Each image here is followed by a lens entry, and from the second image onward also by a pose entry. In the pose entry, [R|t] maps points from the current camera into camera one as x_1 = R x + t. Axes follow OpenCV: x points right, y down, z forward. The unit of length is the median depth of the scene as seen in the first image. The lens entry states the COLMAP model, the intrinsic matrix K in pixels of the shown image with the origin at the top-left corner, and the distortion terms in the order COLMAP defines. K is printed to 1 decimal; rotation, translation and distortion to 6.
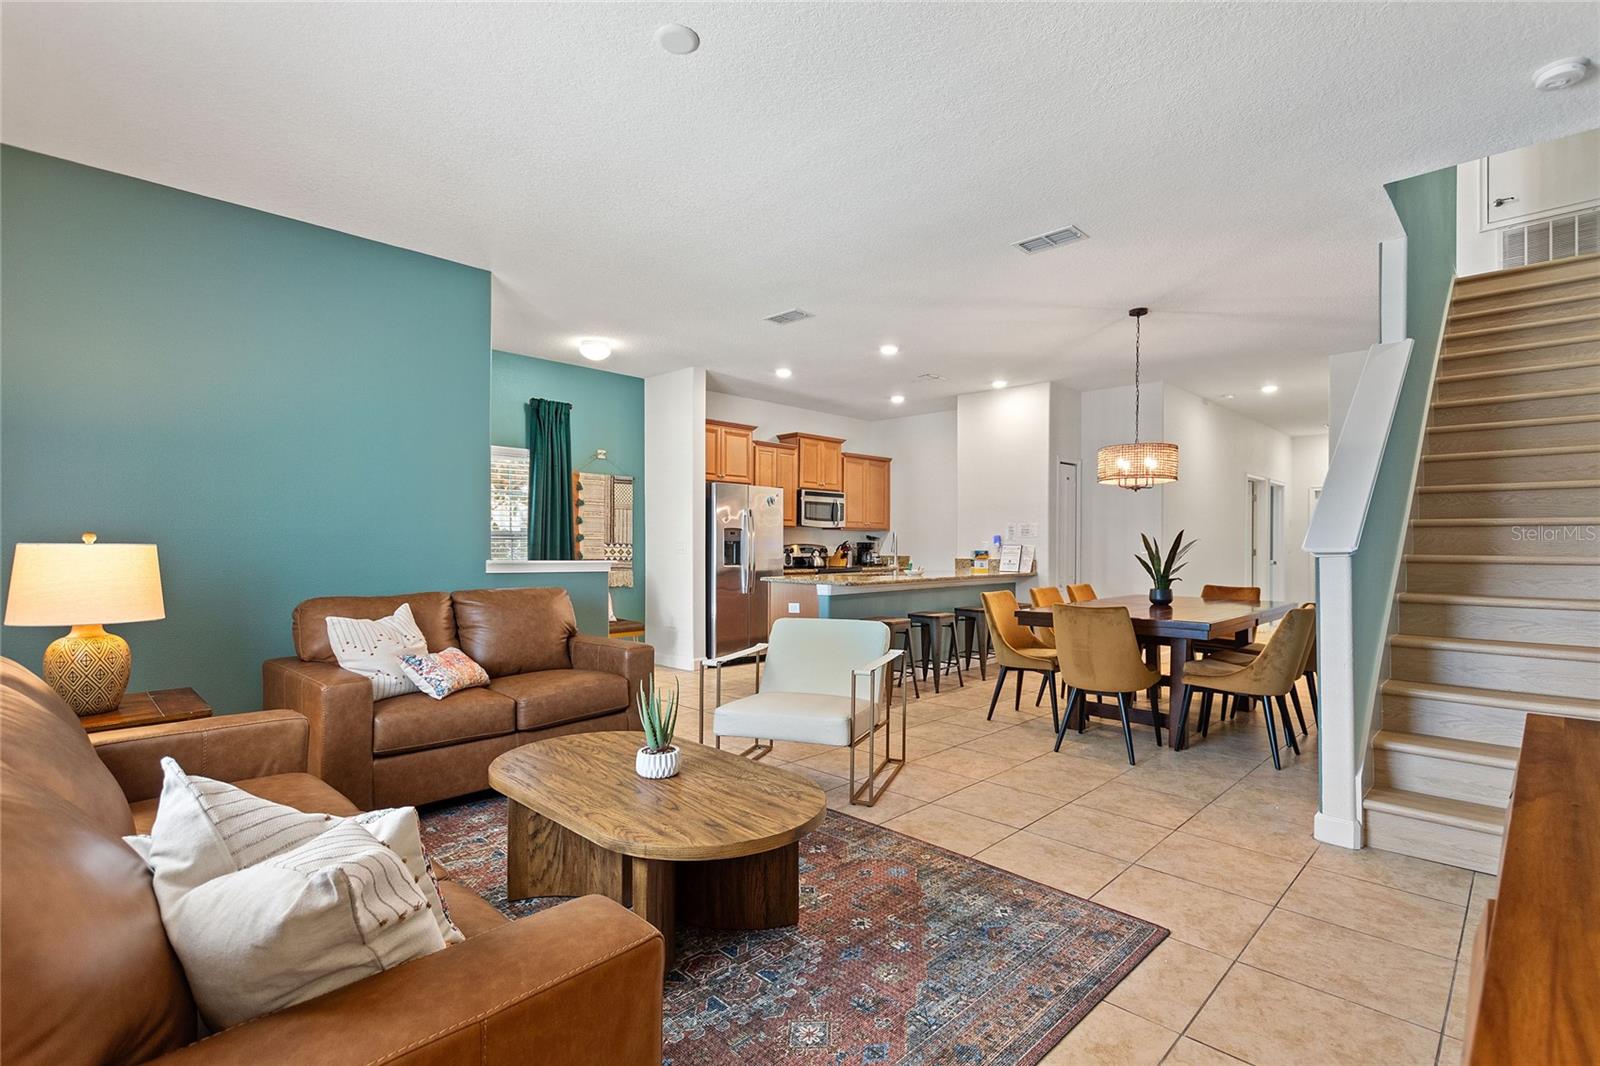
lens RADIAL K [[758.8, 0, 813.2], [0, 758.8, 541.8], [0, 0, 1]] dist [0.012171, -0.001715]
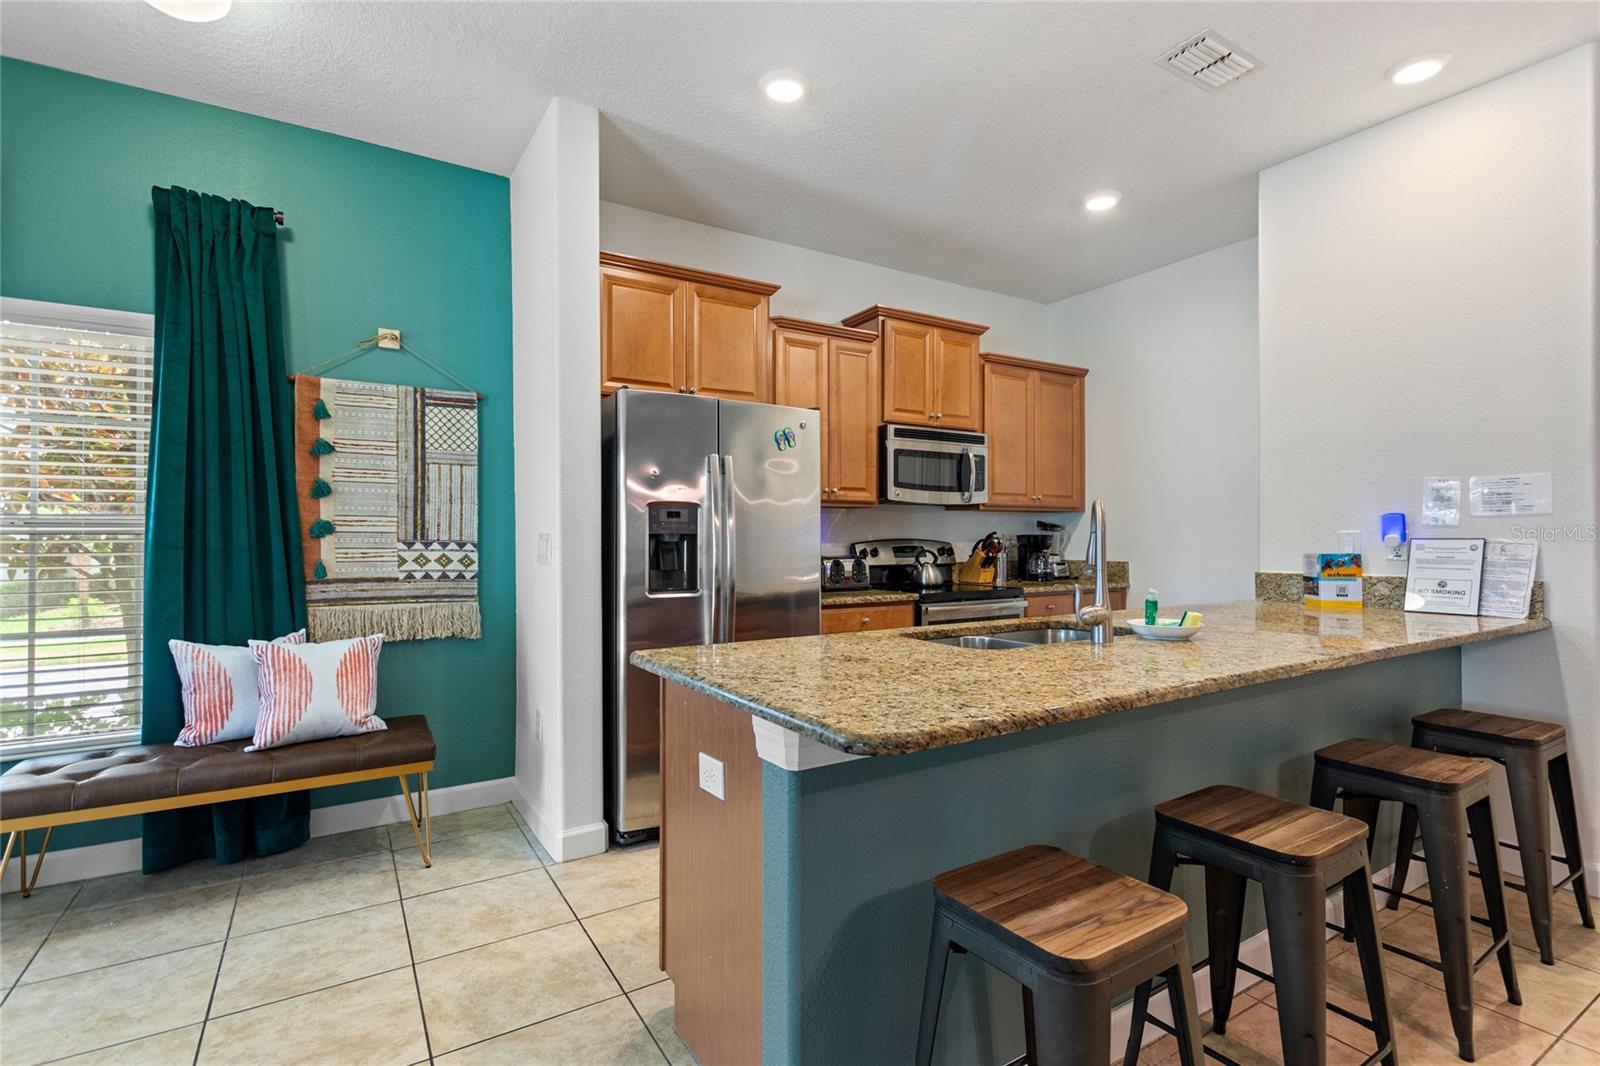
lens RADIAL K [[758.8, 0, 819.9], [0, 758.8, 531.4], [0, 0, 1]] dist [0.012171, -0.001715]
pose [[0.971250, -0.008939, -0.237894, 0.066673], [0.007794, 0.999953, -0.005753, 0.000566], [0.237934, 0.003734, 0.971274, 0.625526]]
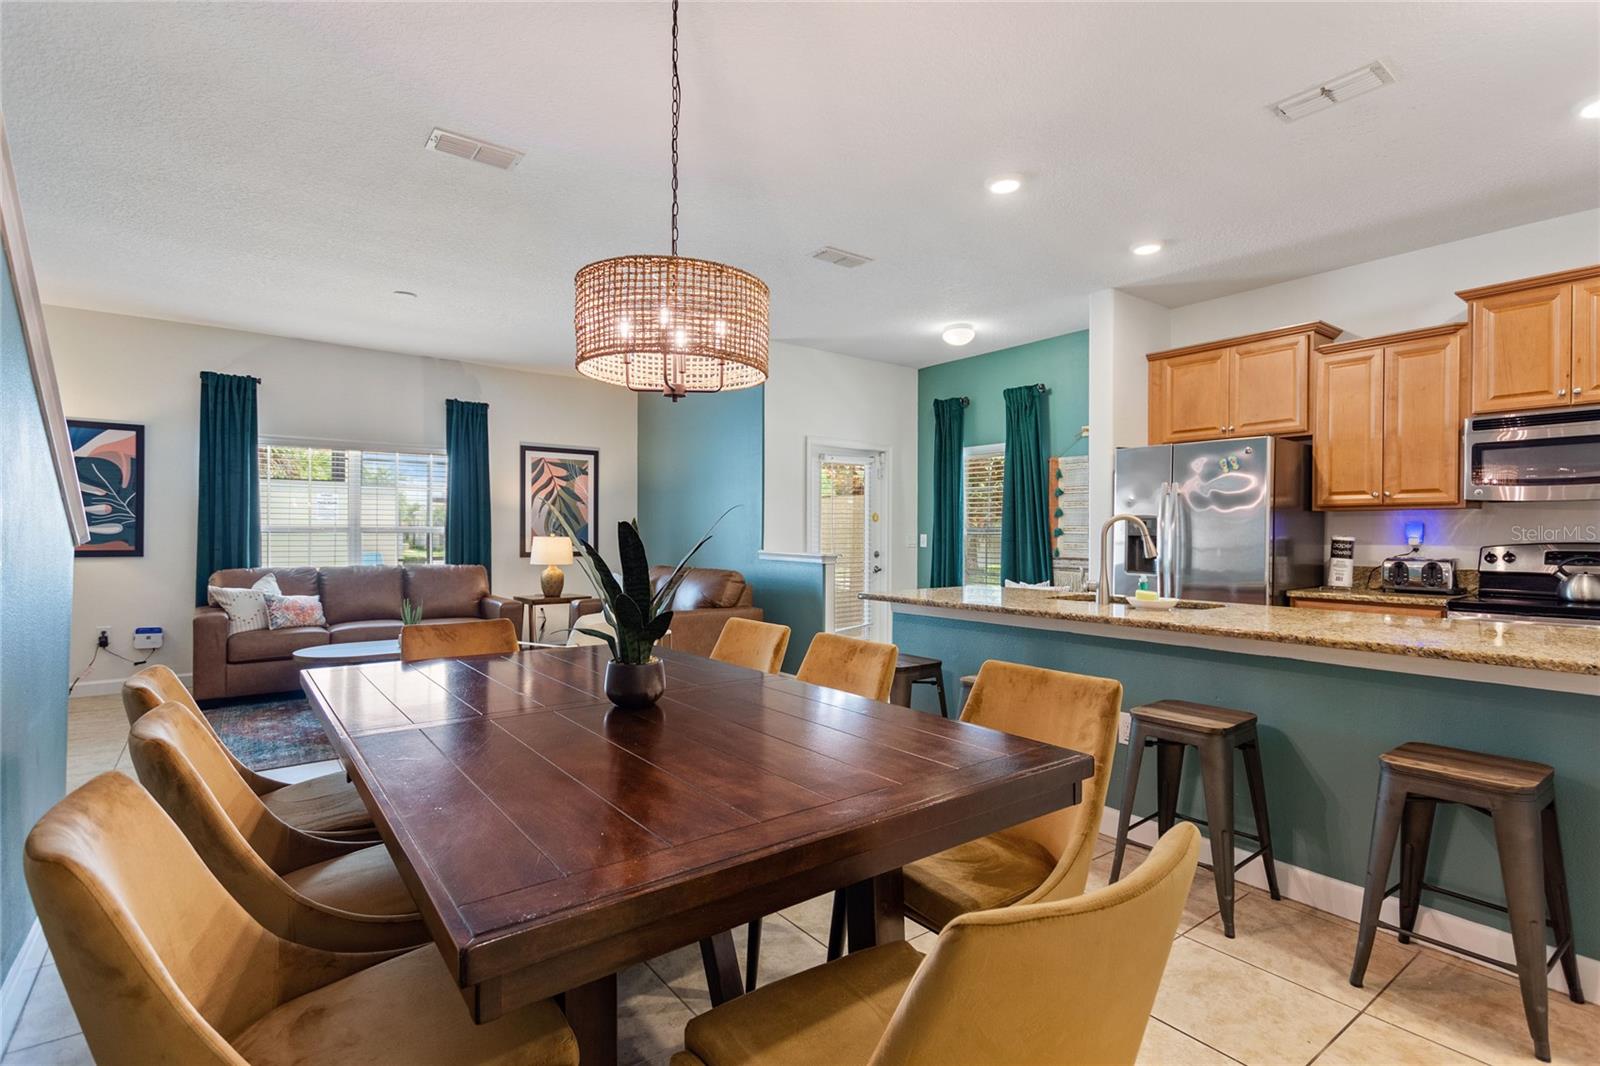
lens RADIAL K [[758.8, 0, 808.1], [0, 758.8, 540.1], [0, 0, 1]] dist [0.012171, -0.001715]
pose [[-0.159551, 0.000773, -0.987189, 0.578067], [-0.003455, 0.999993, 0.001341, 0.002722], [0.987184, 0.003624, -0.159547, 0.825849]]
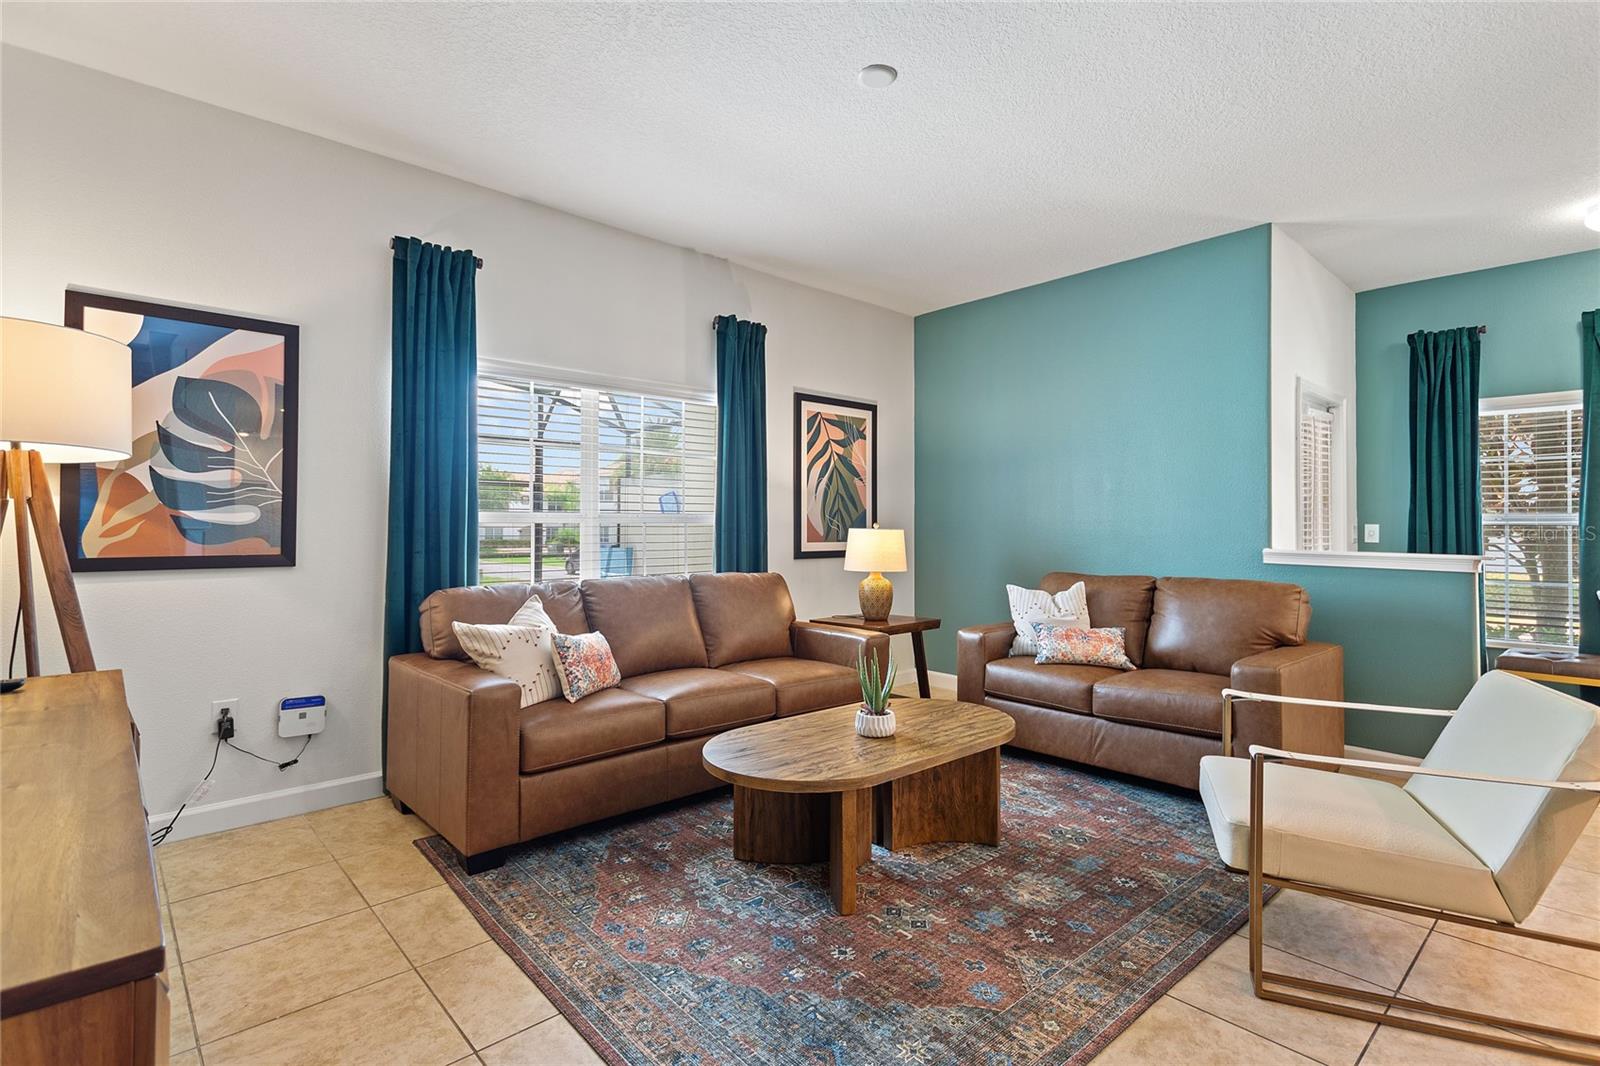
lens RADIAL K [[758.8, 0, 798.5], [0, 758.8, 523.3], [0, 0, 1]] dist [0.012171, -0.001715]
pose [[-0.071646, -0.009361, -0.997386, 0.311962], [-0.001268, 0.999956, -0.009295, 0.002588], [0.997429, 0.000599, -0.071655, 0.329108]]
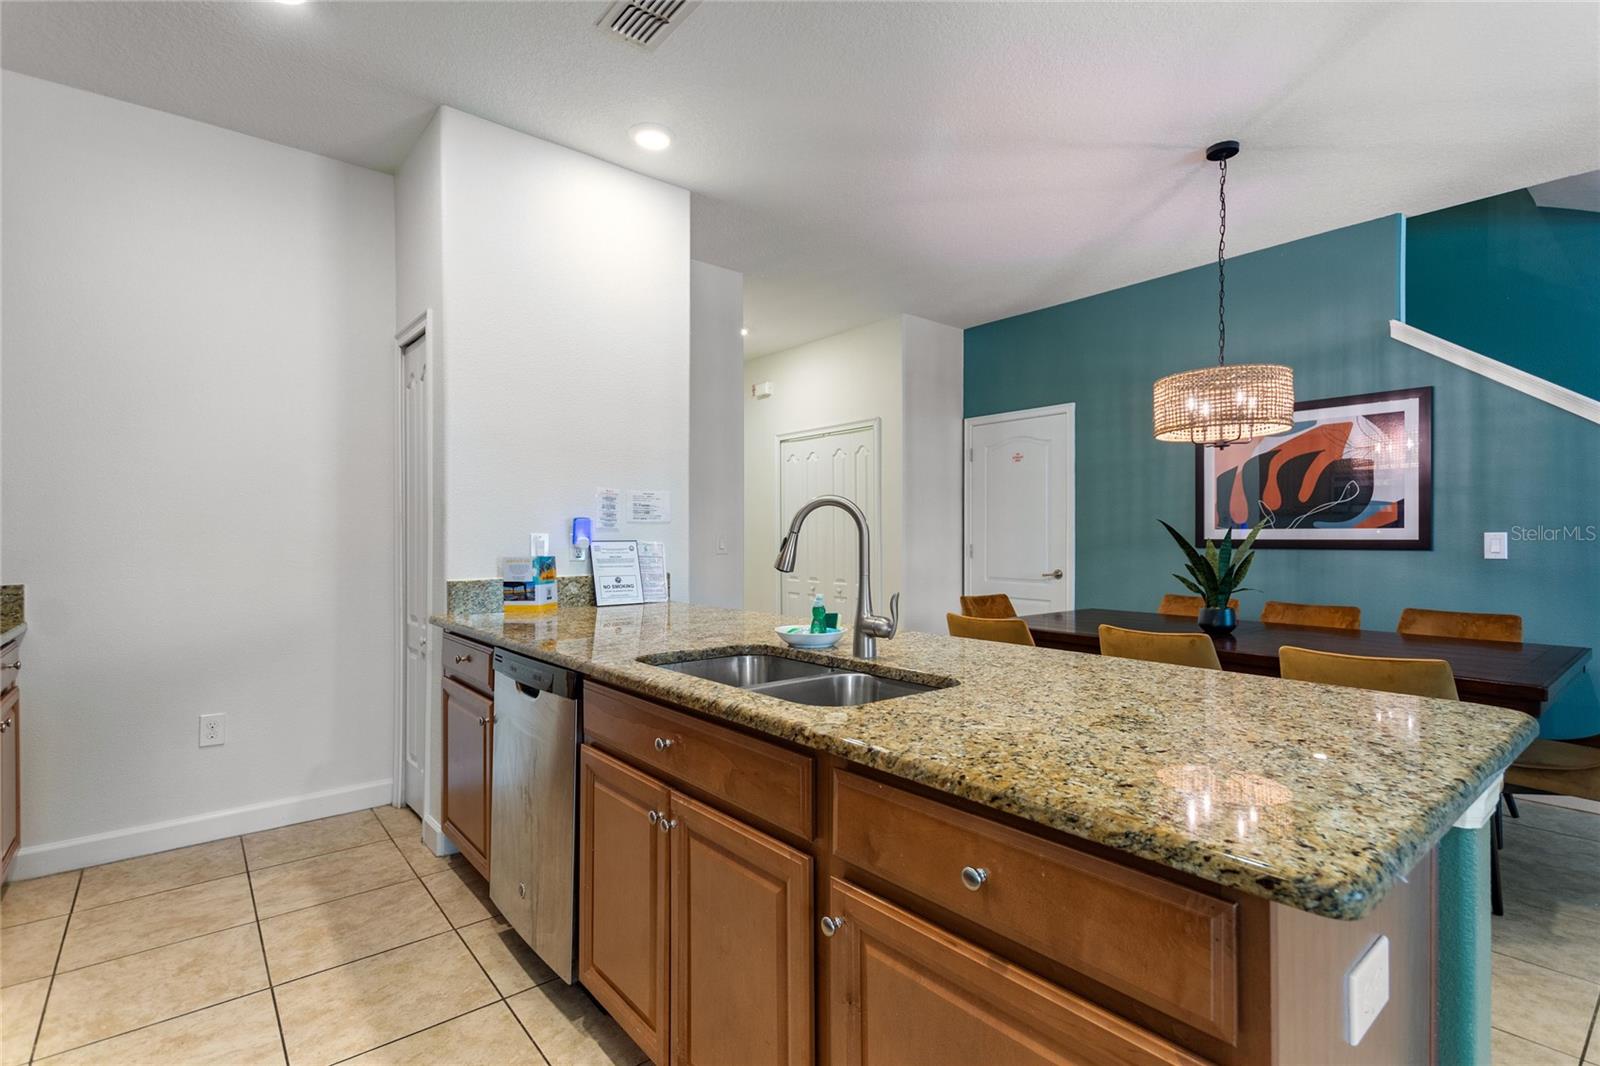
lens RADIAL K [[758.8, 0, 795.7], [0, 758.8, 535.8], [0, 0, 1]] dist [0.012171, -0.001715]
pose [[0.115641, -0.000035, 0.993291, -0.151674], [0.000251, 1.000000, 0.000006, 0.001429], [-0.993291, 0.000248, 0.115641, 0.915702]]
